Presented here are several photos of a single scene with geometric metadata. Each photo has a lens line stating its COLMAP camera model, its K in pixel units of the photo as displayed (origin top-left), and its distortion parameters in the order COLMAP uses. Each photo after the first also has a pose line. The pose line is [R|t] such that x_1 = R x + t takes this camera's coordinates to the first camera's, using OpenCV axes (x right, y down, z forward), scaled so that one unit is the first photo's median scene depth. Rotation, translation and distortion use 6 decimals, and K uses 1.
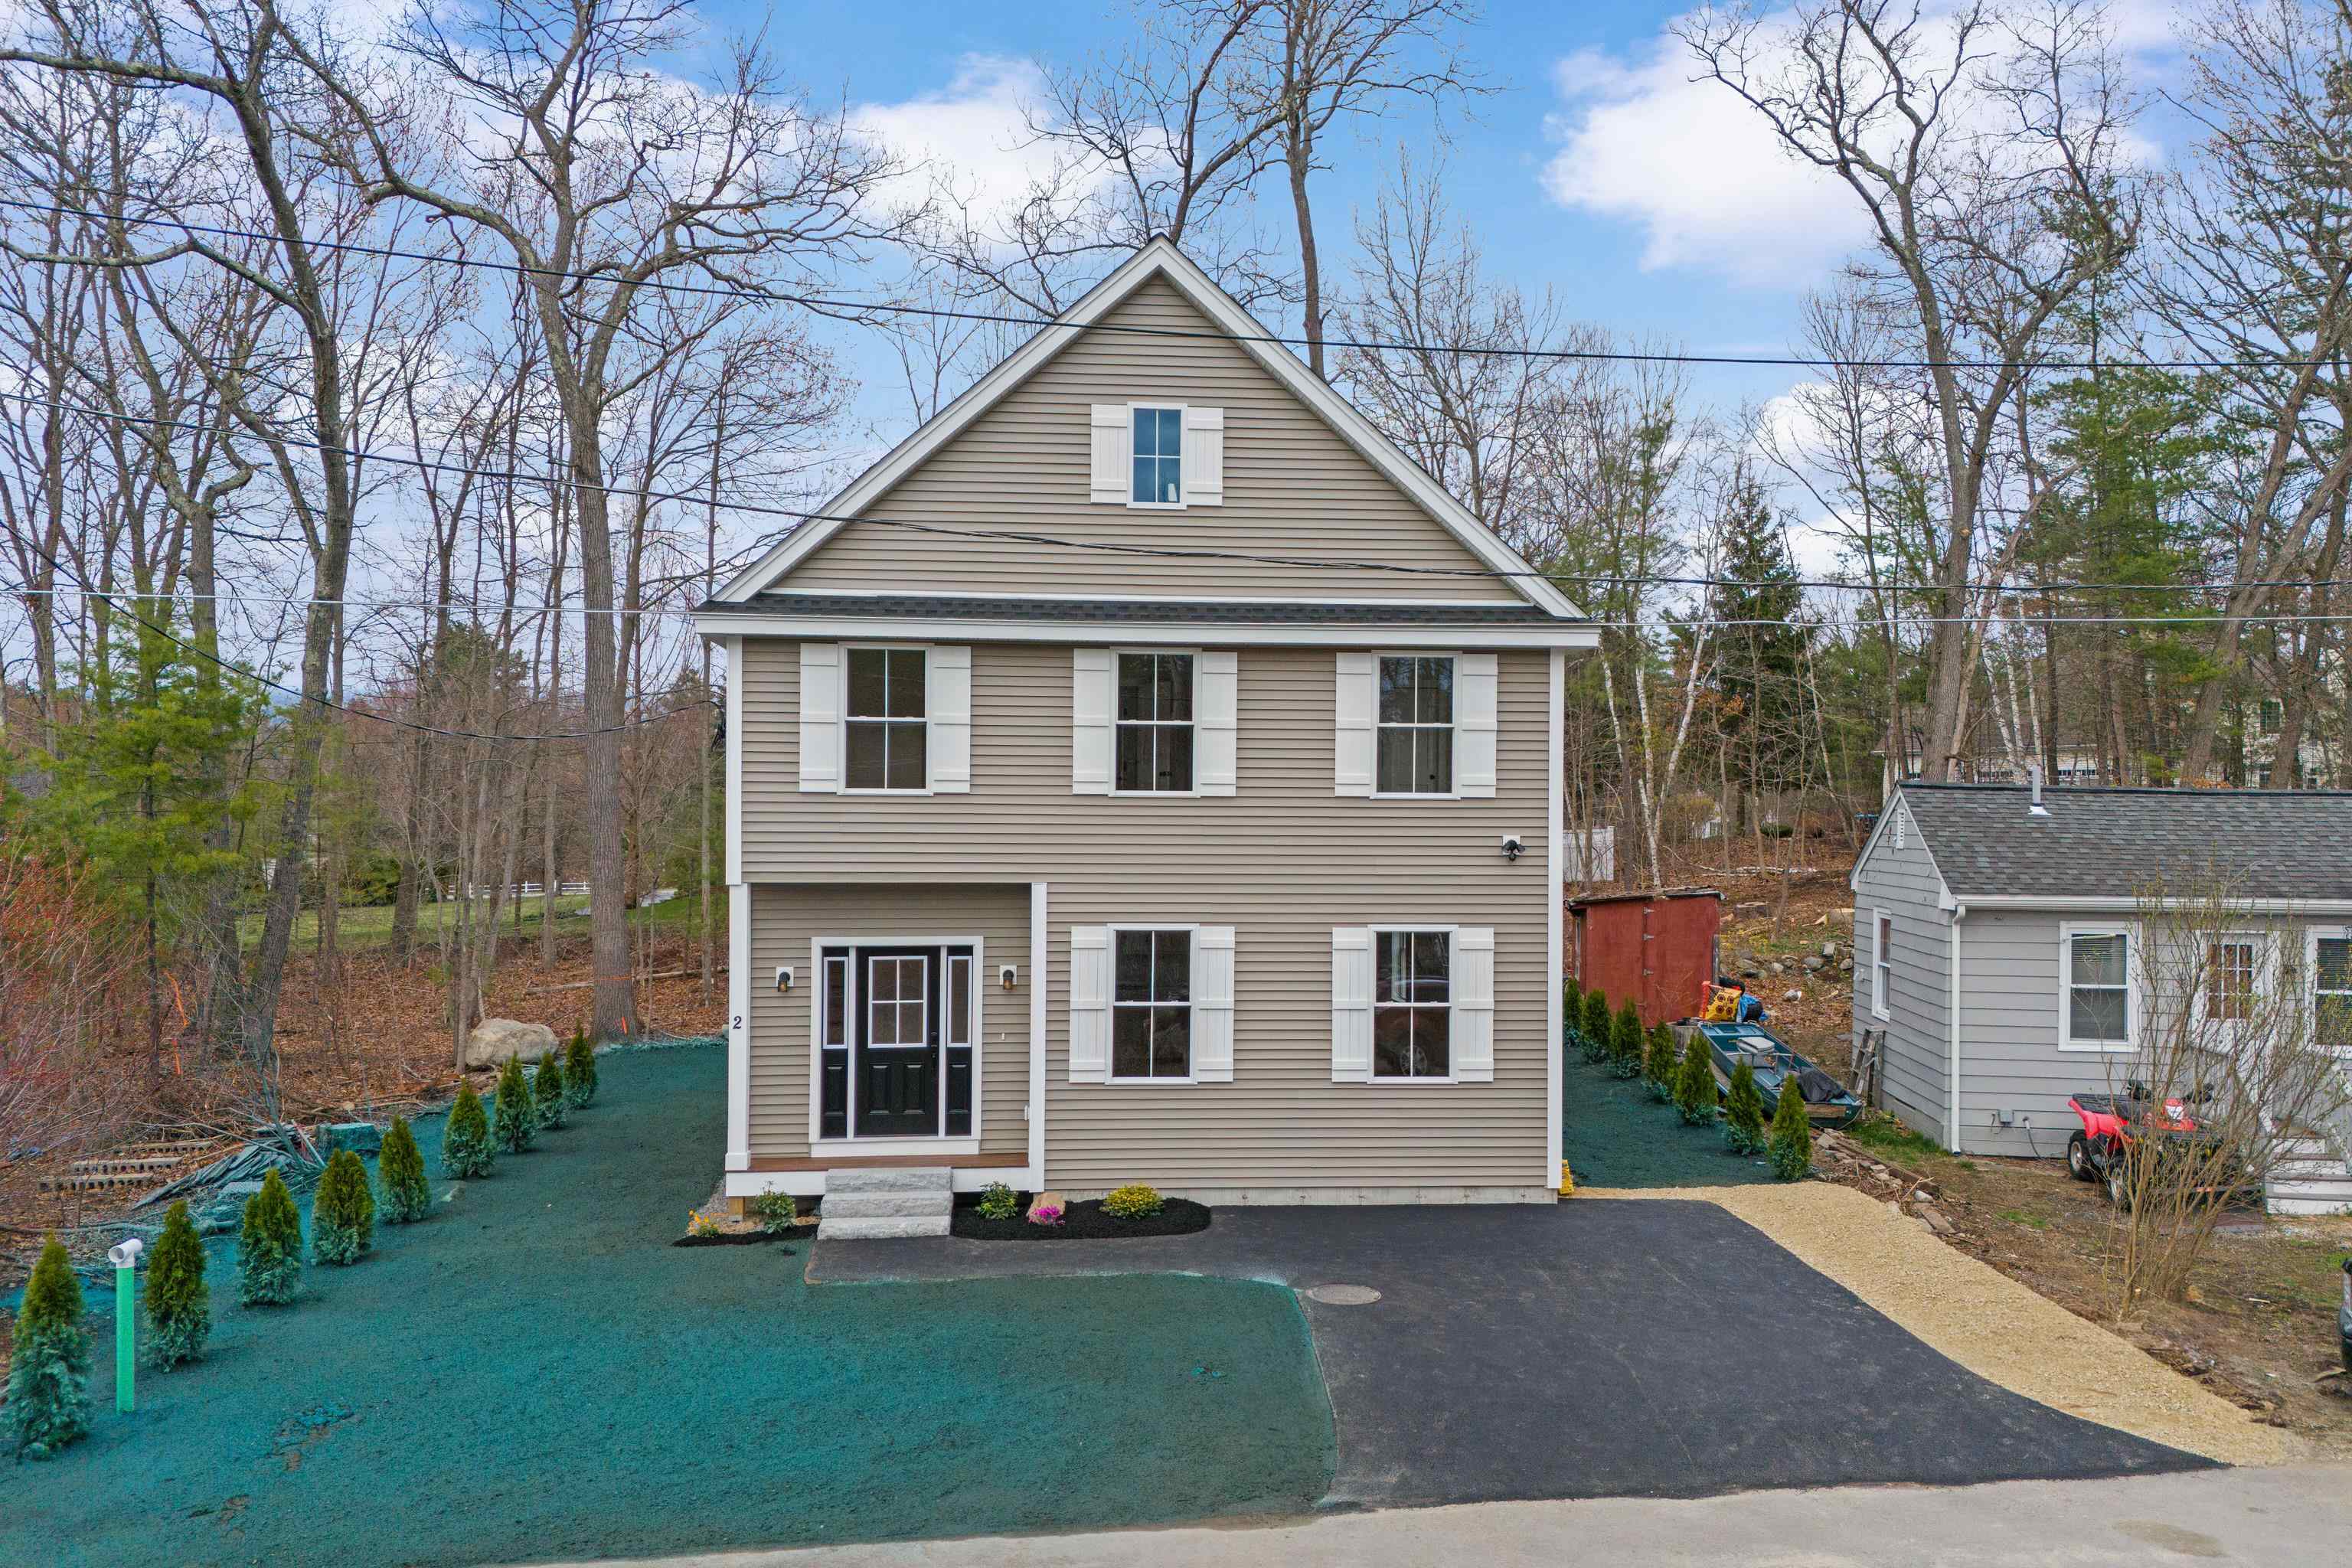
lens RADIAL K [[1704.6, 0, 1207.0], [0, 1704.6, 766.7], [0, 0, 1]] dist [0.083207, -0.075872]
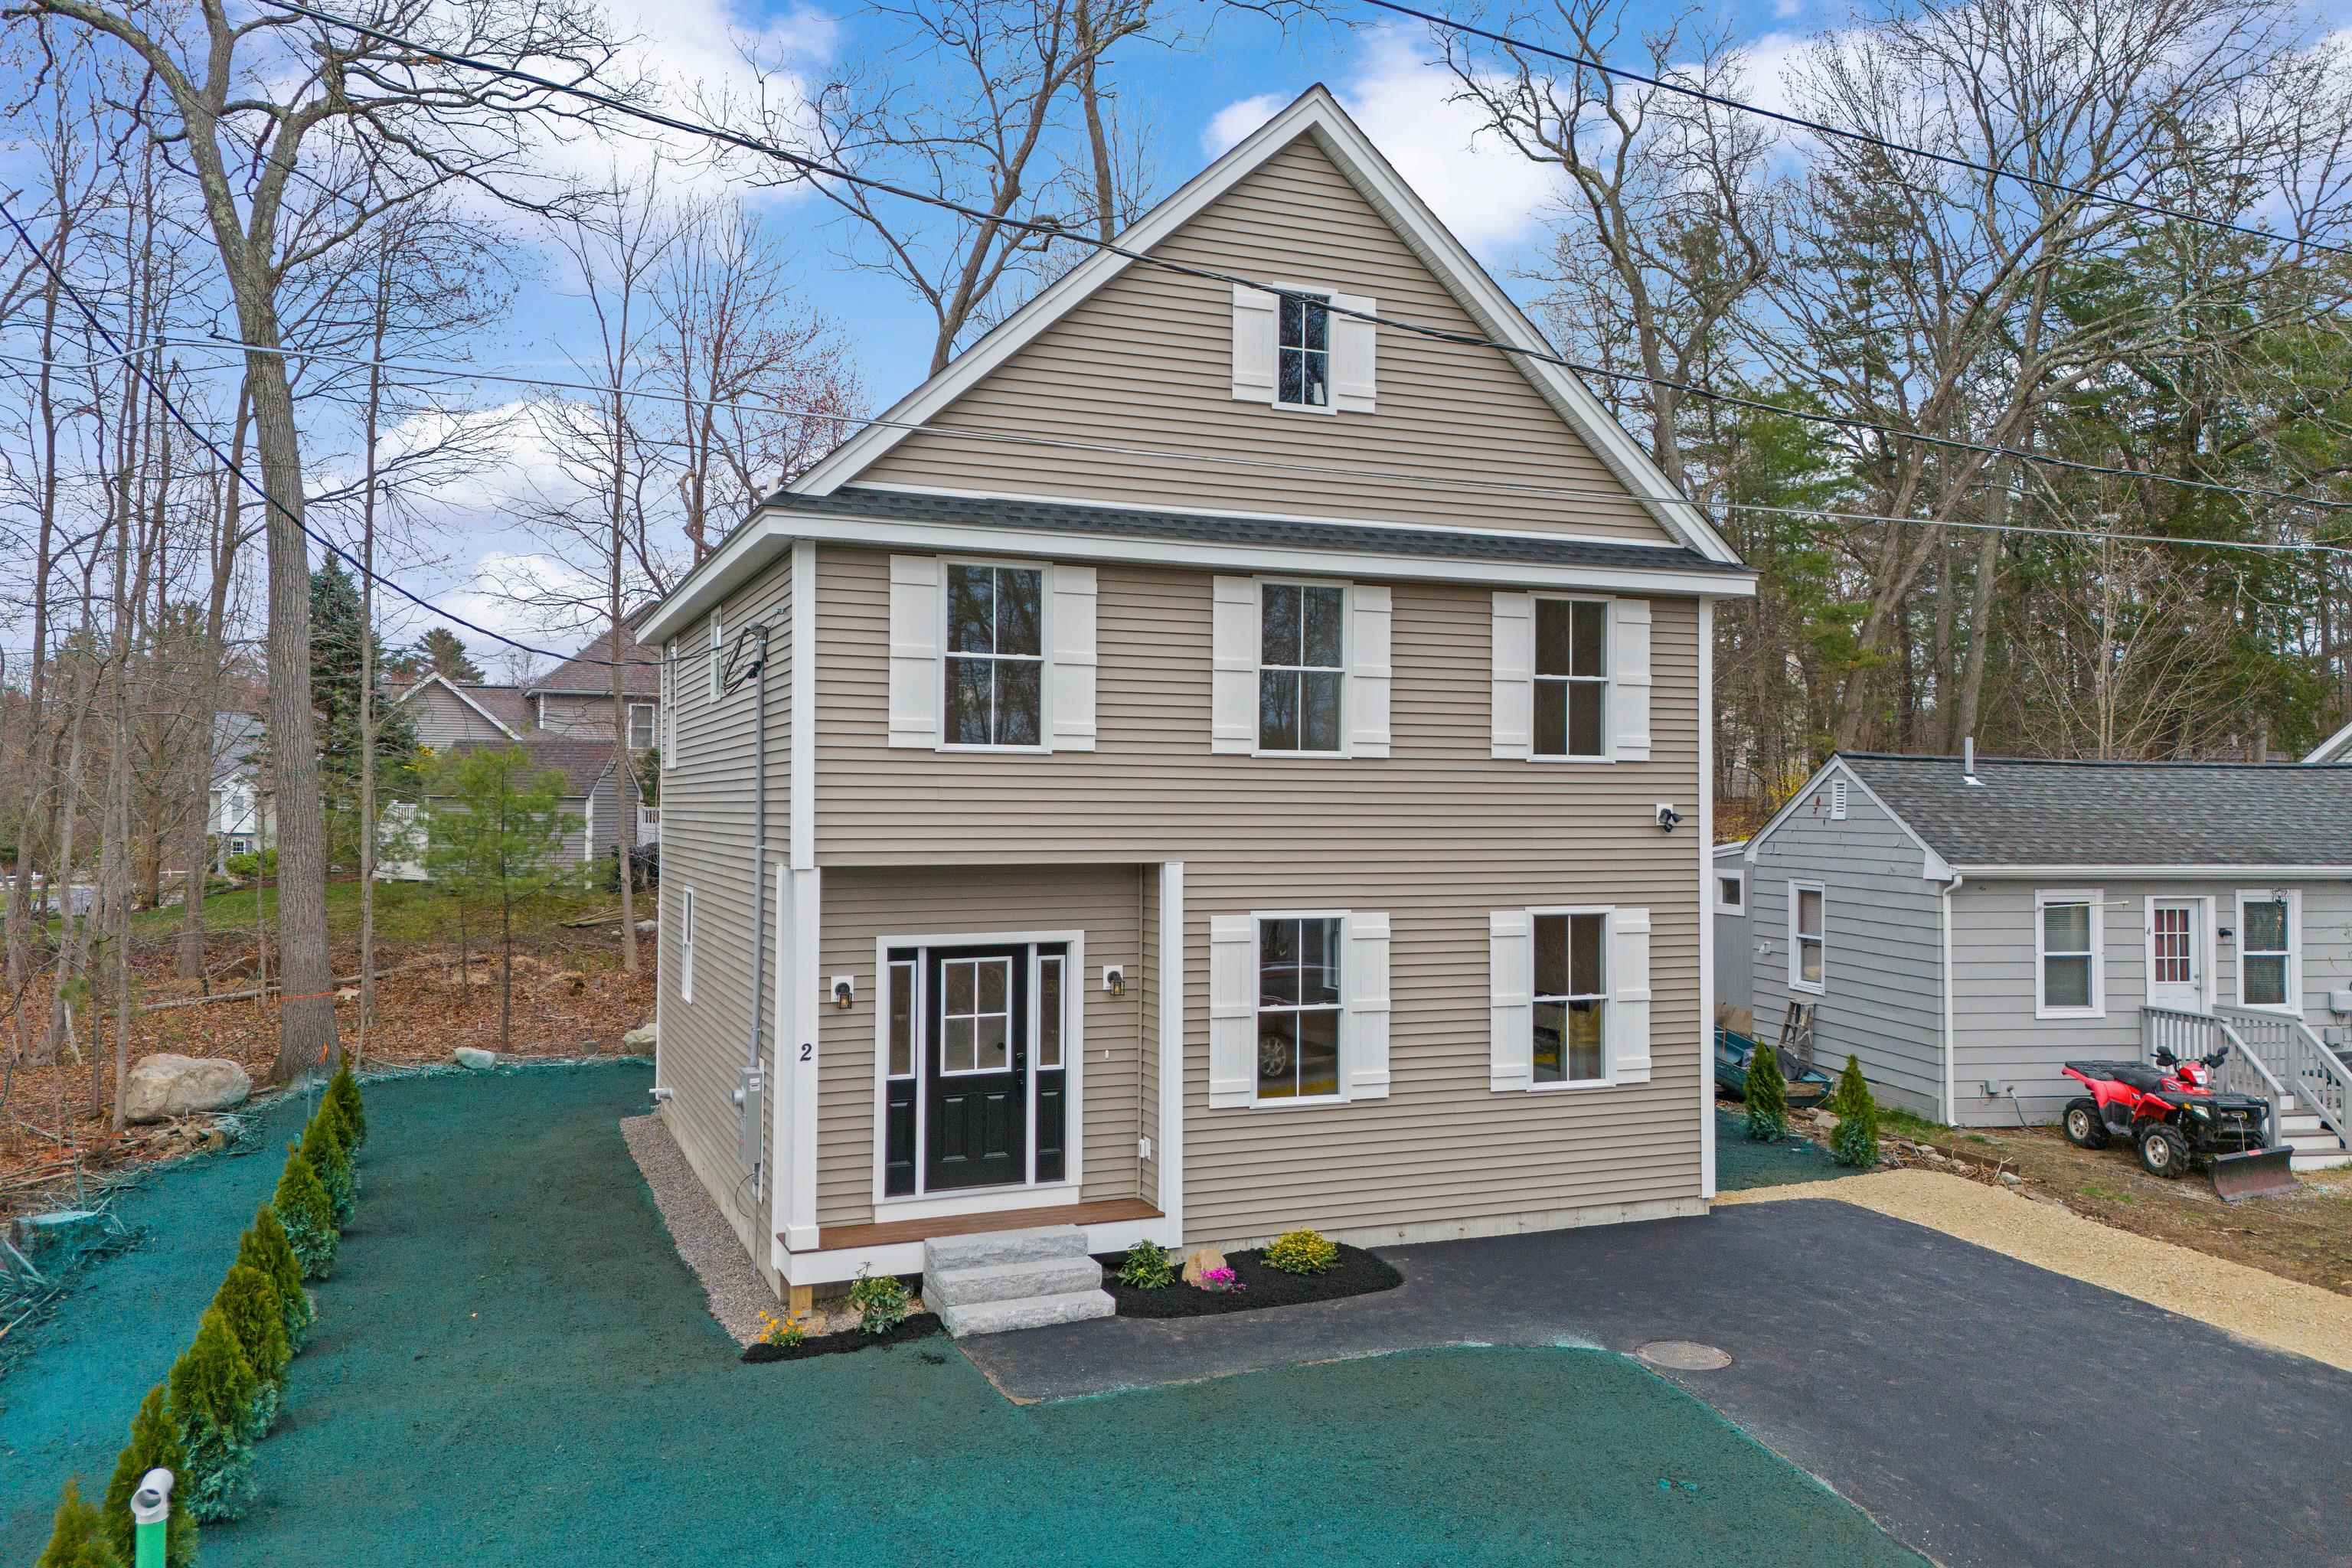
lens RADIAL K [[1679.3, 0, 1184.7], [0, 1679.3, 722.2], [0, 0, 1]] dist [0.069928, -0.053761]
pose [[0.956370, 0.012315, 0.291900, -0.323183], [-0.007615, 0.999822, -0.017234, 0.015051], [-0.292060, 0.014259, 0.956294, 0.232820]]
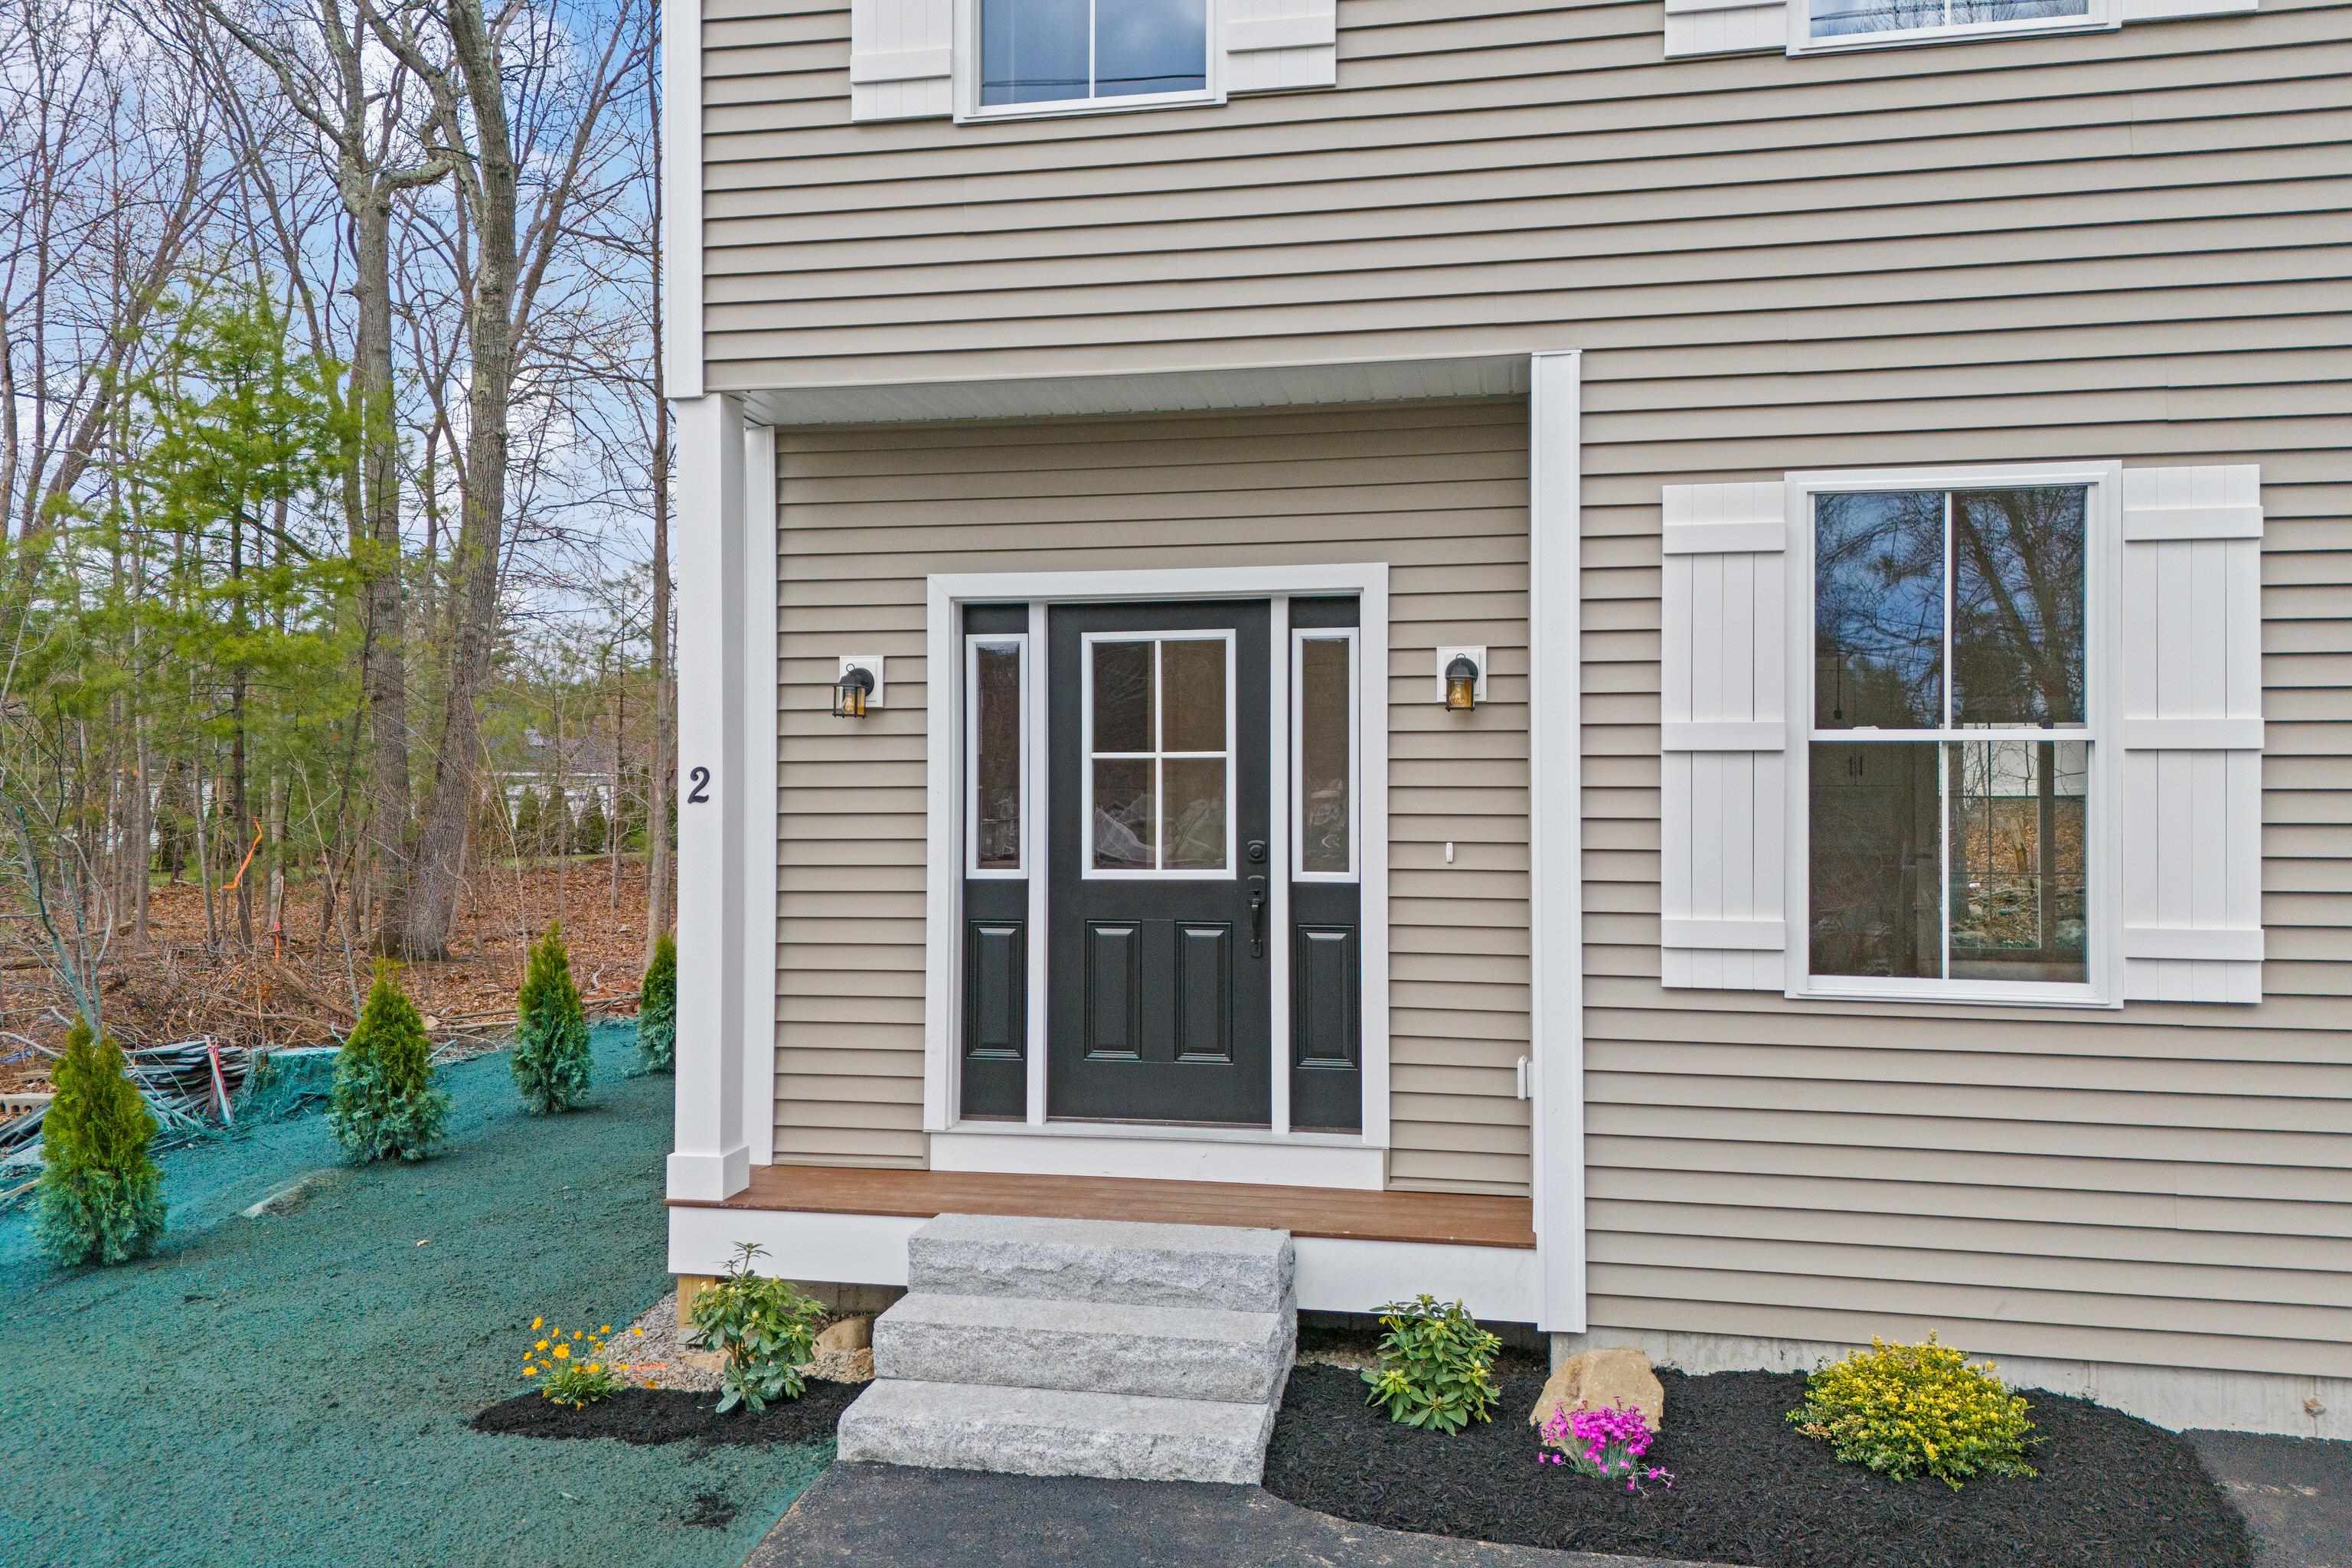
lens RADIAL K [[1704.6, 0, 1207.0], [0, 1704.6, 766.7], [0, 0, 1]] dist [0.083207, -0.075872]
pose [[0.960183, -0.008666, -0.279238, -0.071410], [0.012436, 0.999854, 0.011733, 0.138369], [0.279095, -0.014738, 0.960150, 0.669857]]
